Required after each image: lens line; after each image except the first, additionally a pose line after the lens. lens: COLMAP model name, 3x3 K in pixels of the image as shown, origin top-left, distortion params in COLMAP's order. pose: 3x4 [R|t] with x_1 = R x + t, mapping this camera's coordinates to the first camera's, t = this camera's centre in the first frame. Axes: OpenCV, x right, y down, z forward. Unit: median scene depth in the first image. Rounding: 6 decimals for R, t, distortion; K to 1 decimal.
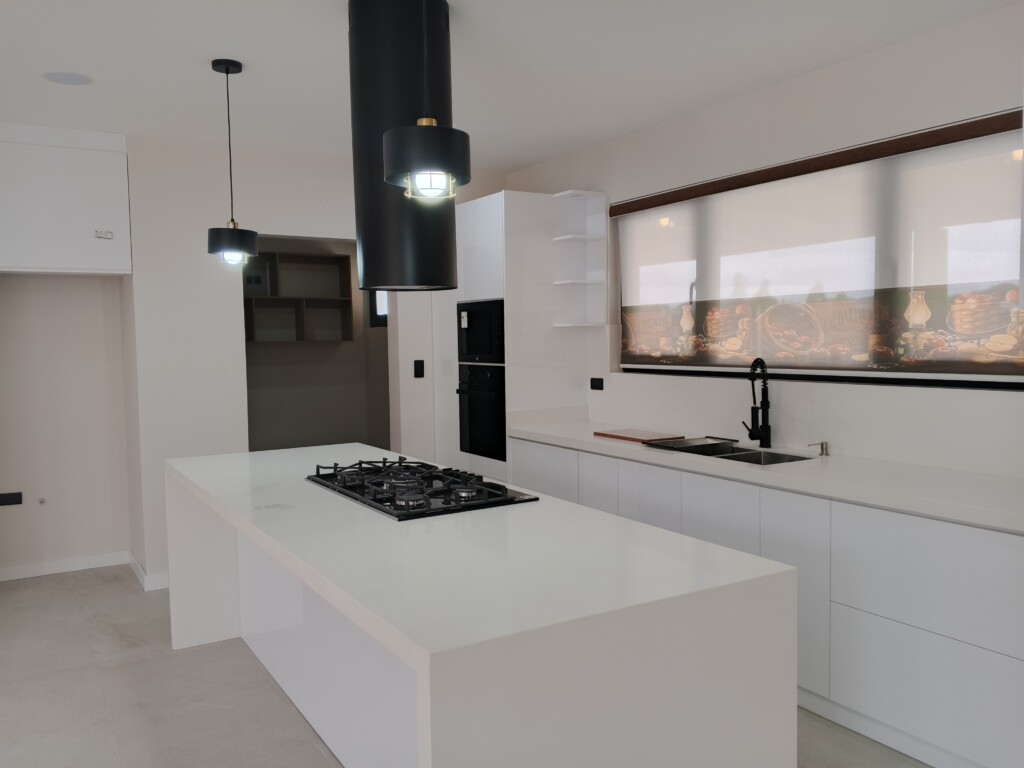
lens RADIAL K [[812.9, 0, 515.1], [0, 812.9, 383.8], [0, 0, 1]] dist [0.082647, -0.109785]
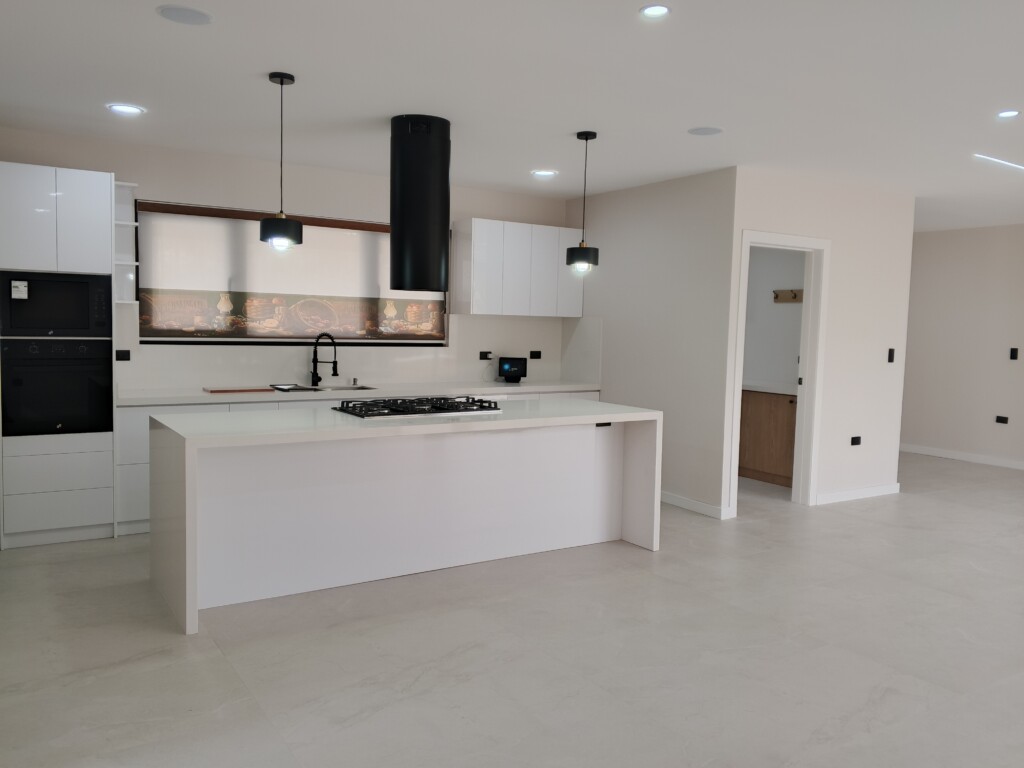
lens RADIAL K [[812.9, 0, 515.2], [0, 812.9, 384.5], [0, 0, 1]] dist [0.082647, -0.109785]
pose [[-0.021710, -0.065383, 0.997624, -1.237023], [0.029214, 0.997392, 0.066004, -0.021697], [-0.999337, 0.030577, -0.019743, 0.571827]]
